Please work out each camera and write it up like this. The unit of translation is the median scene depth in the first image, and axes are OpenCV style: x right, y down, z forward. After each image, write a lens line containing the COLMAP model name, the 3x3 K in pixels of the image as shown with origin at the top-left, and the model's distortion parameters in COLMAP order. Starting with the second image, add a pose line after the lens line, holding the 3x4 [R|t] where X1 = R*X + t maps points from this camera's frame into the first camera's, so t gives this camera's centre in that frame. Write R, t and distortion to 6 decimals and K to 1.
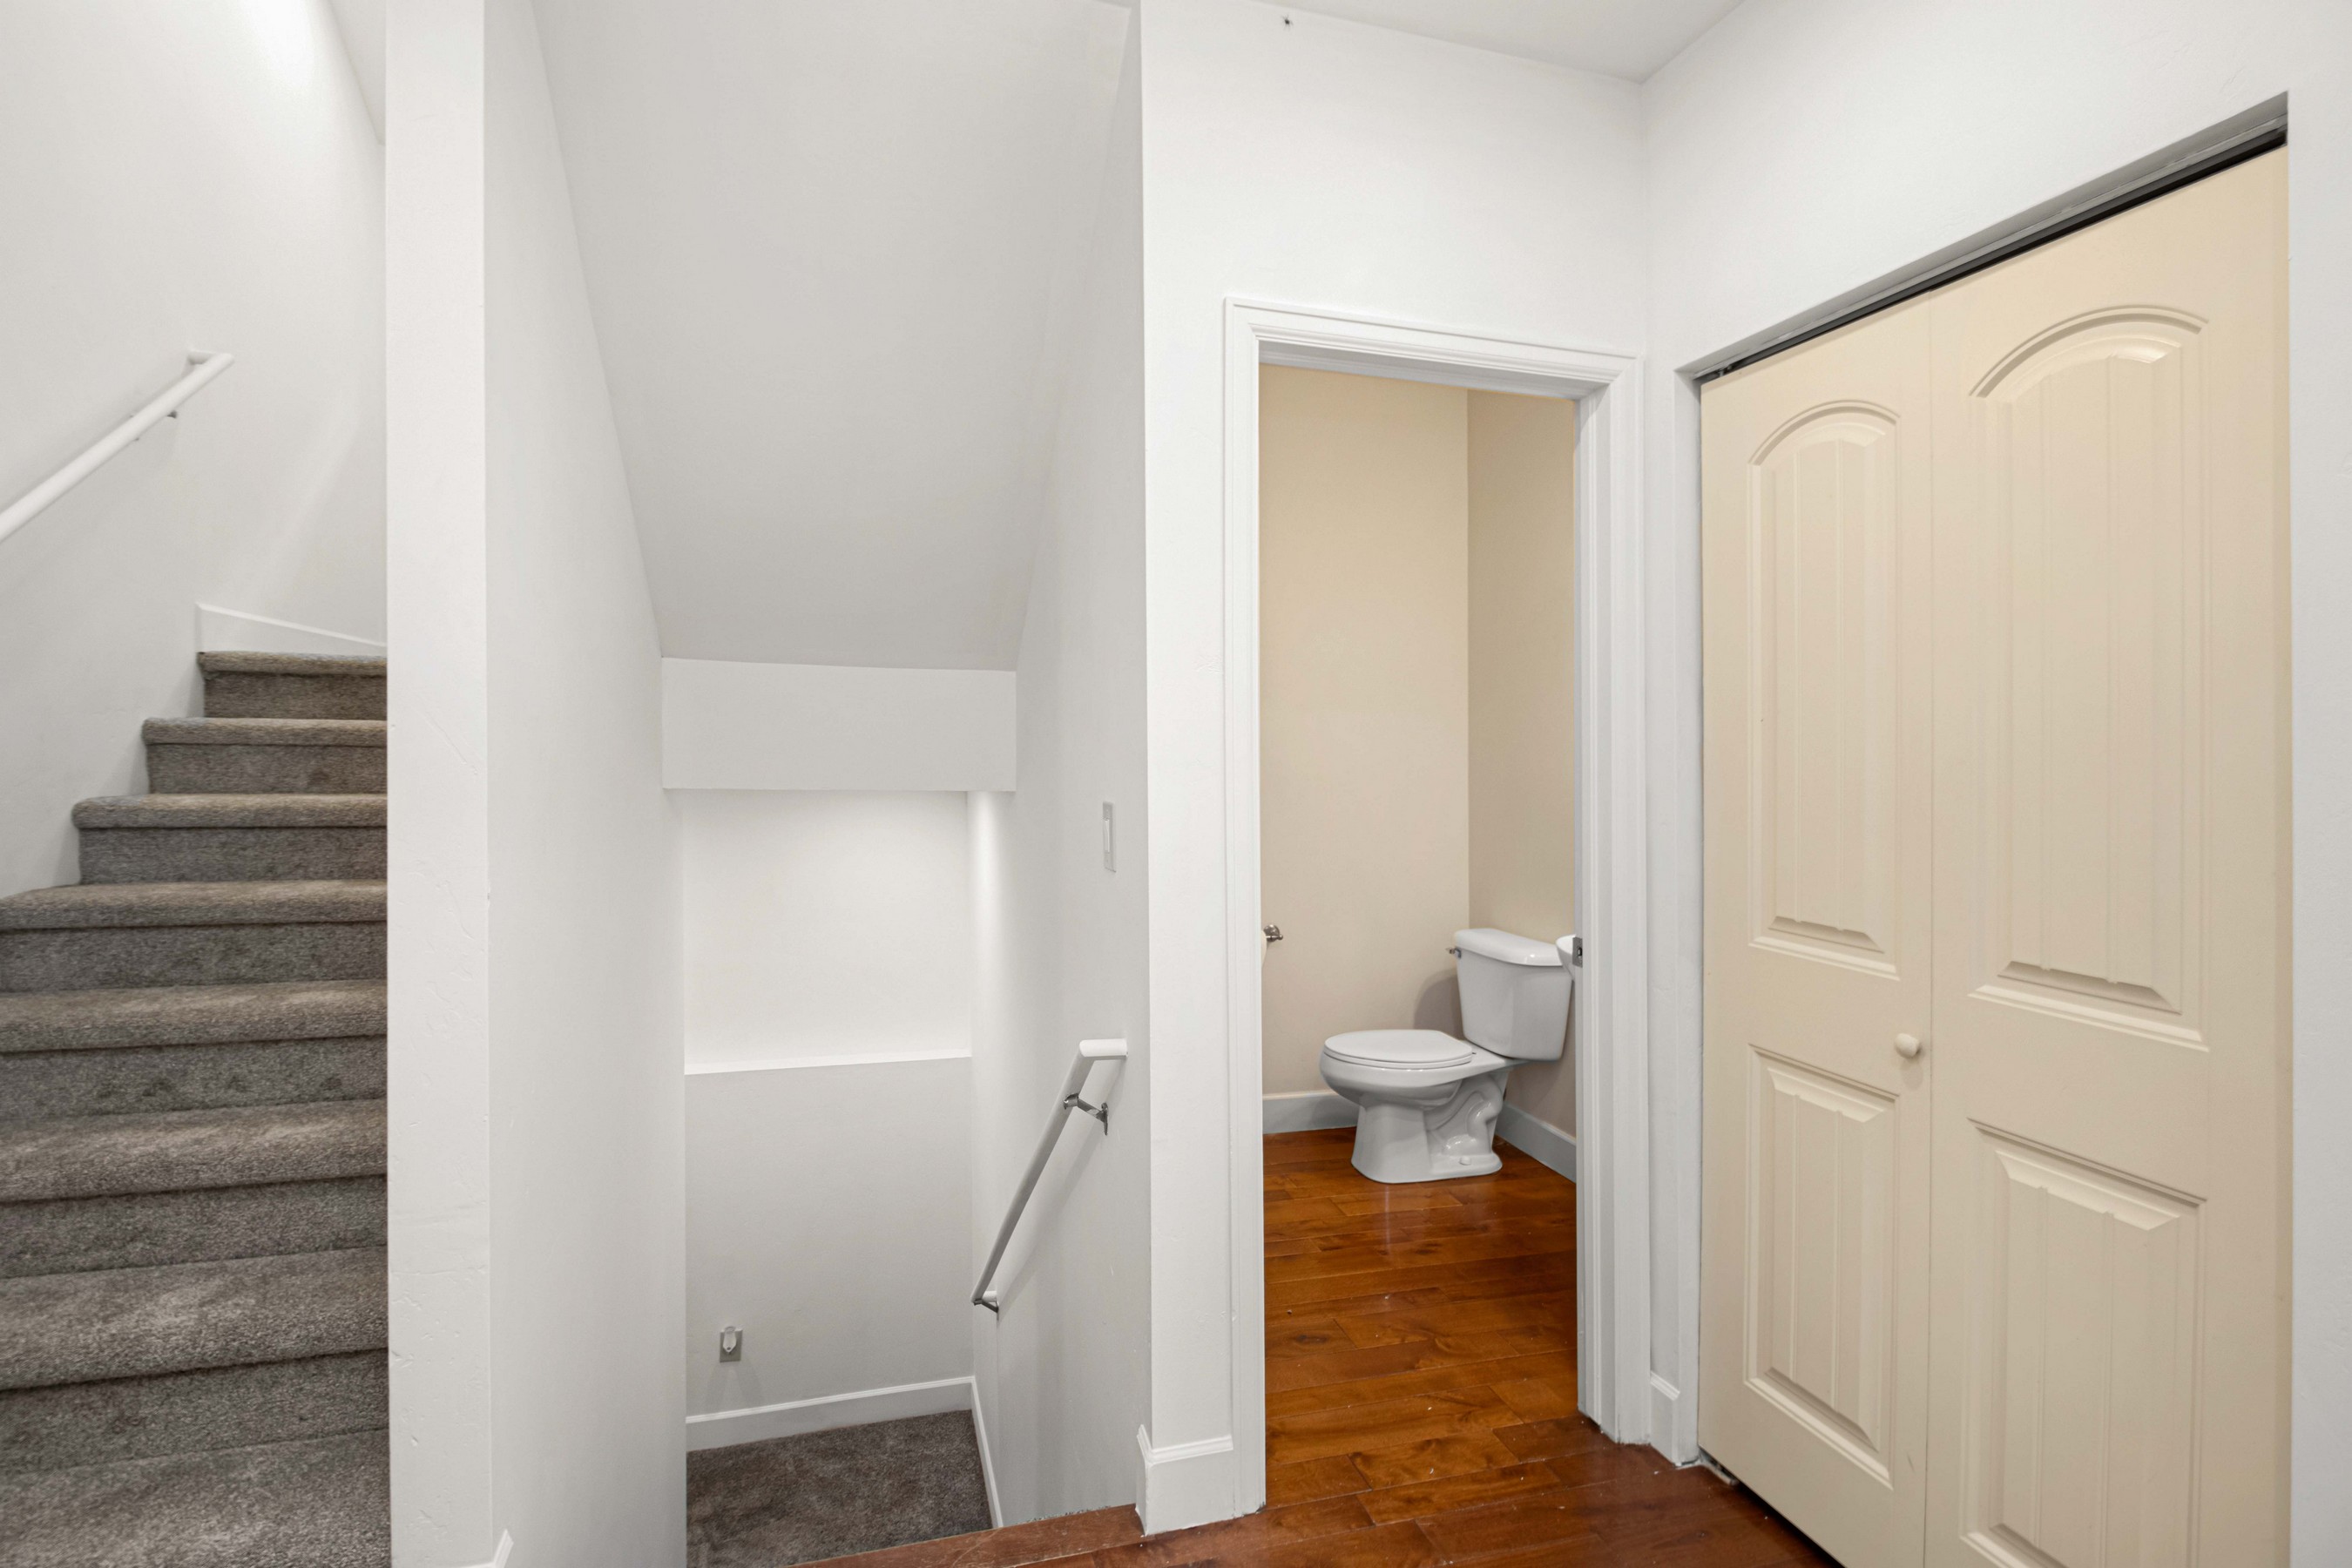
lens RADIAL K [[1122.1, 0, 1181.9], [0, 1122.1, 767.8], [0, 0, 1]] dist [0.005976, -0.005794]
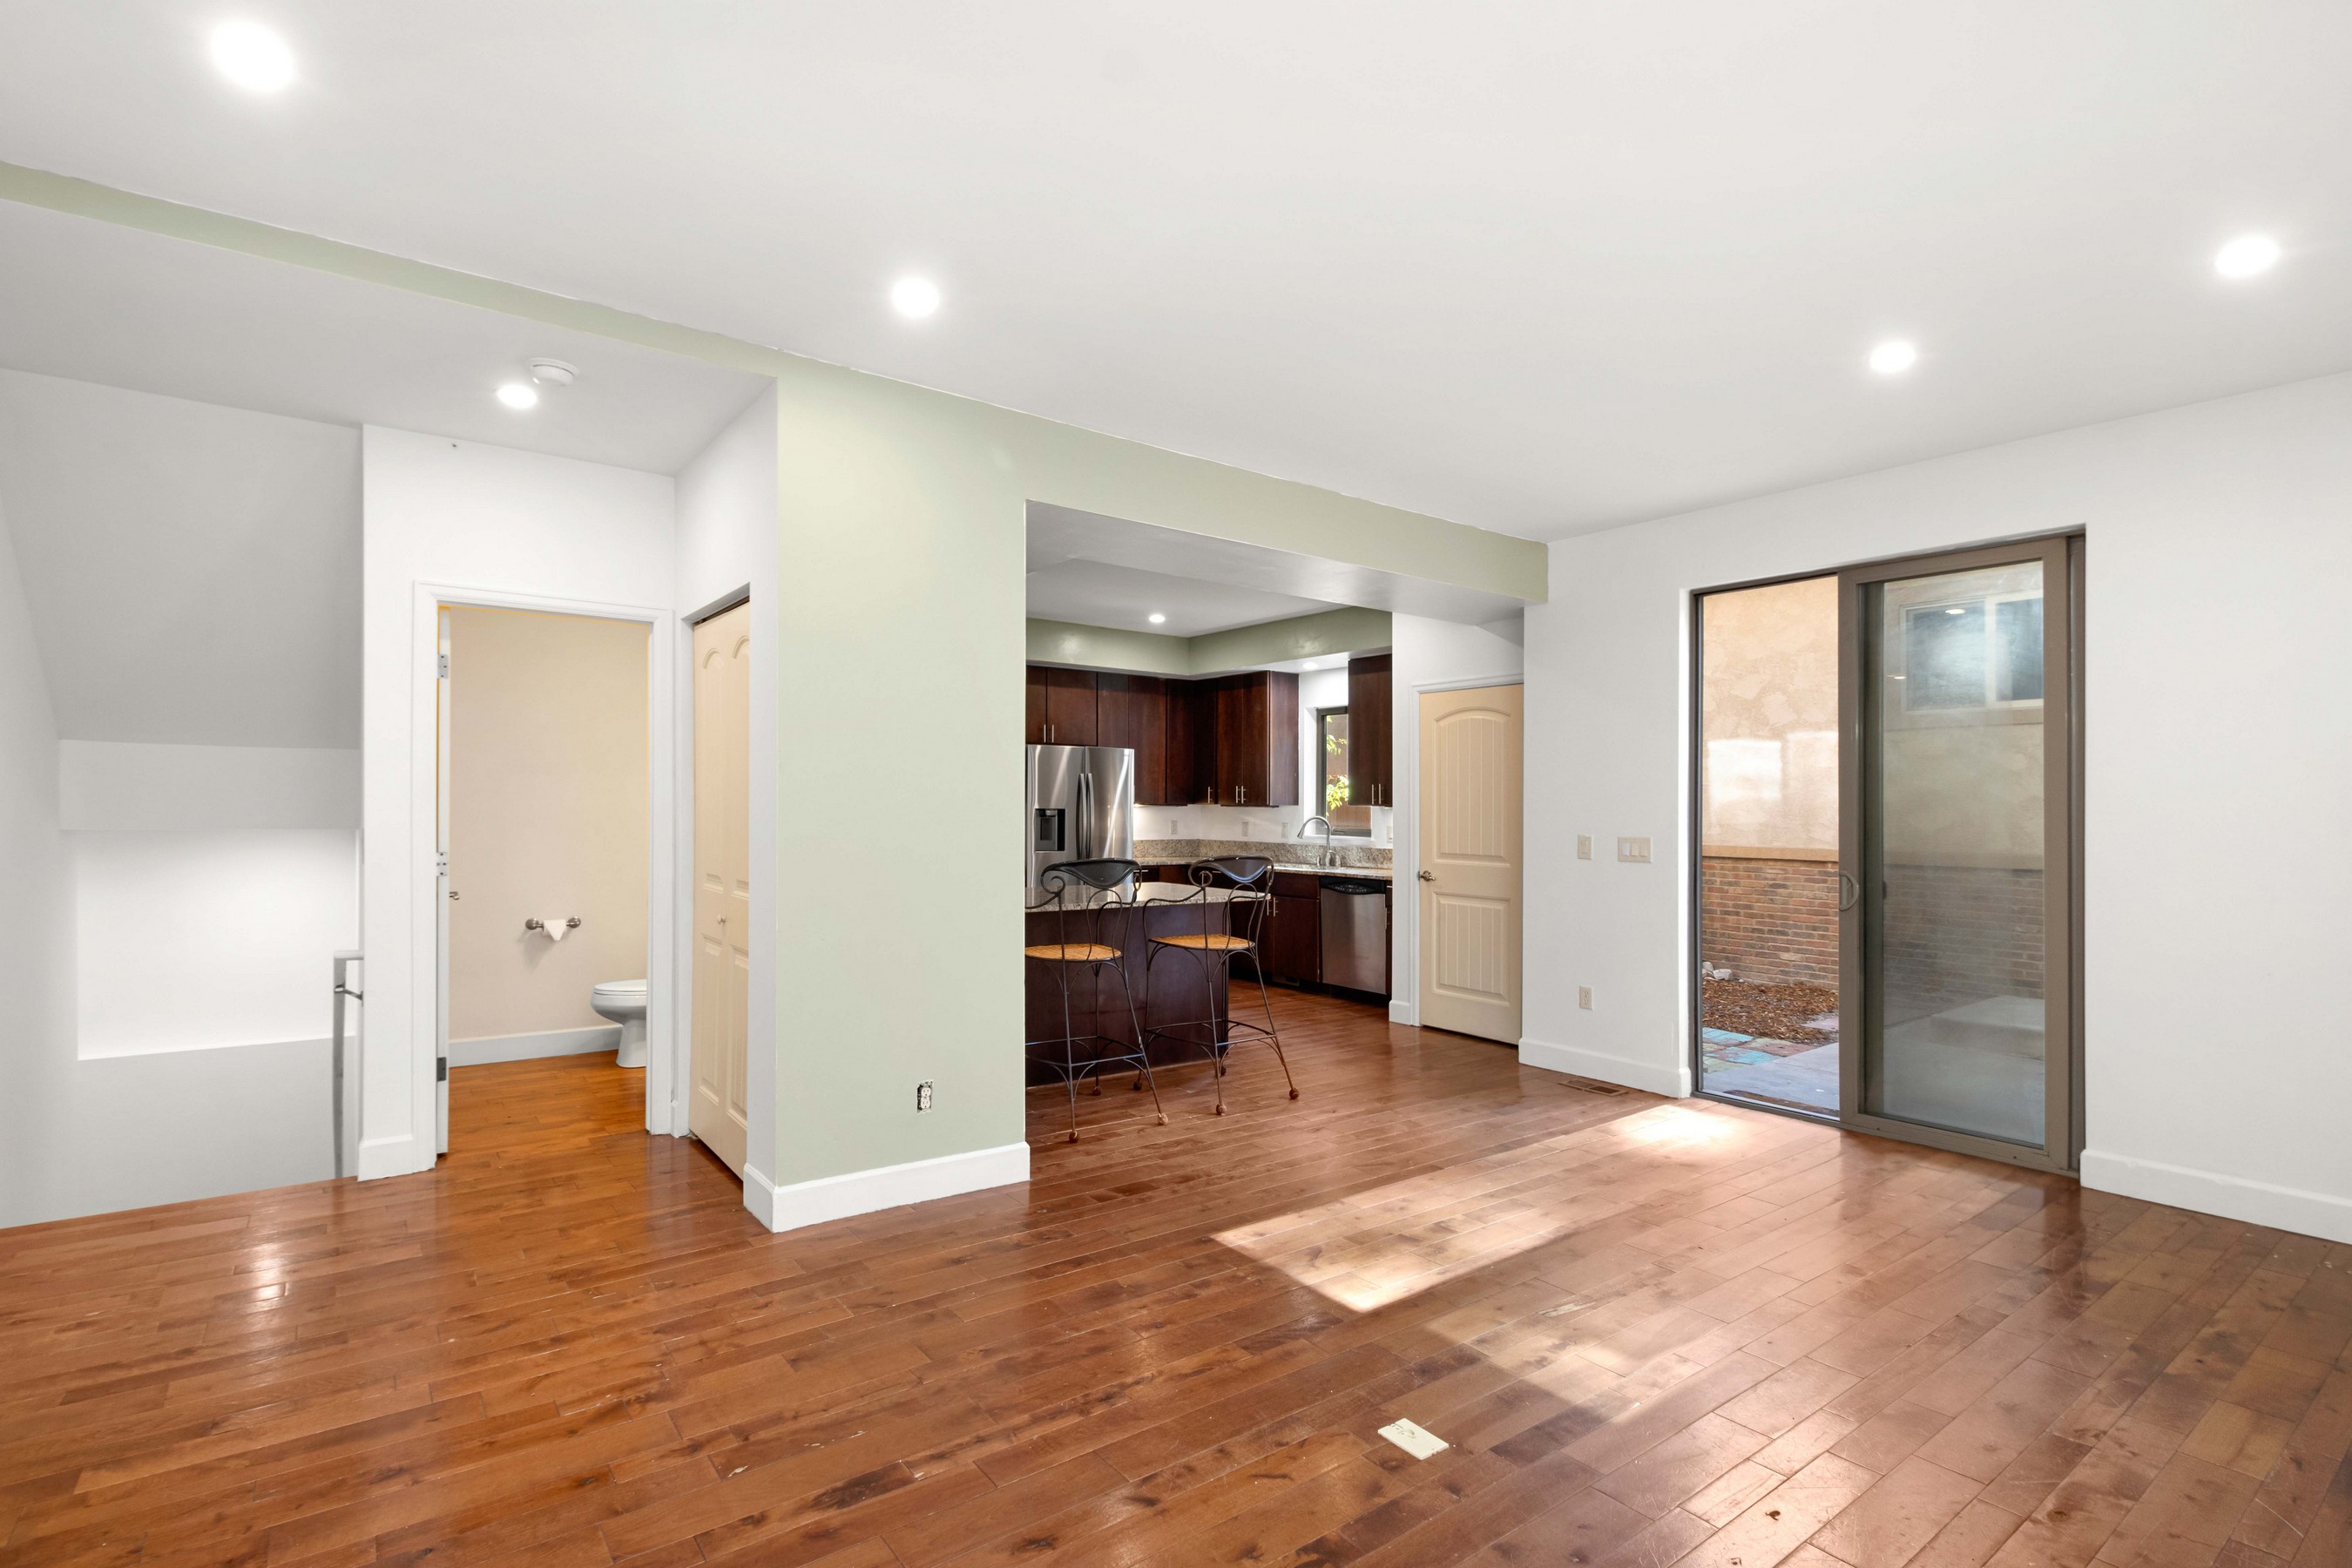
lens RADIAL K [[1122.1, 0, 1185.2], [0, 1122.1, 791.3], [0, 0, 1]] dist [0.005976, -0.005794]
pose [[0.933975, -0.007641, 0.357258, 0.577840], [0.014150, 0.999778, -0.015609, 0.014986], [-0.357059, 0.019633, 0.933875, -1.316234]]
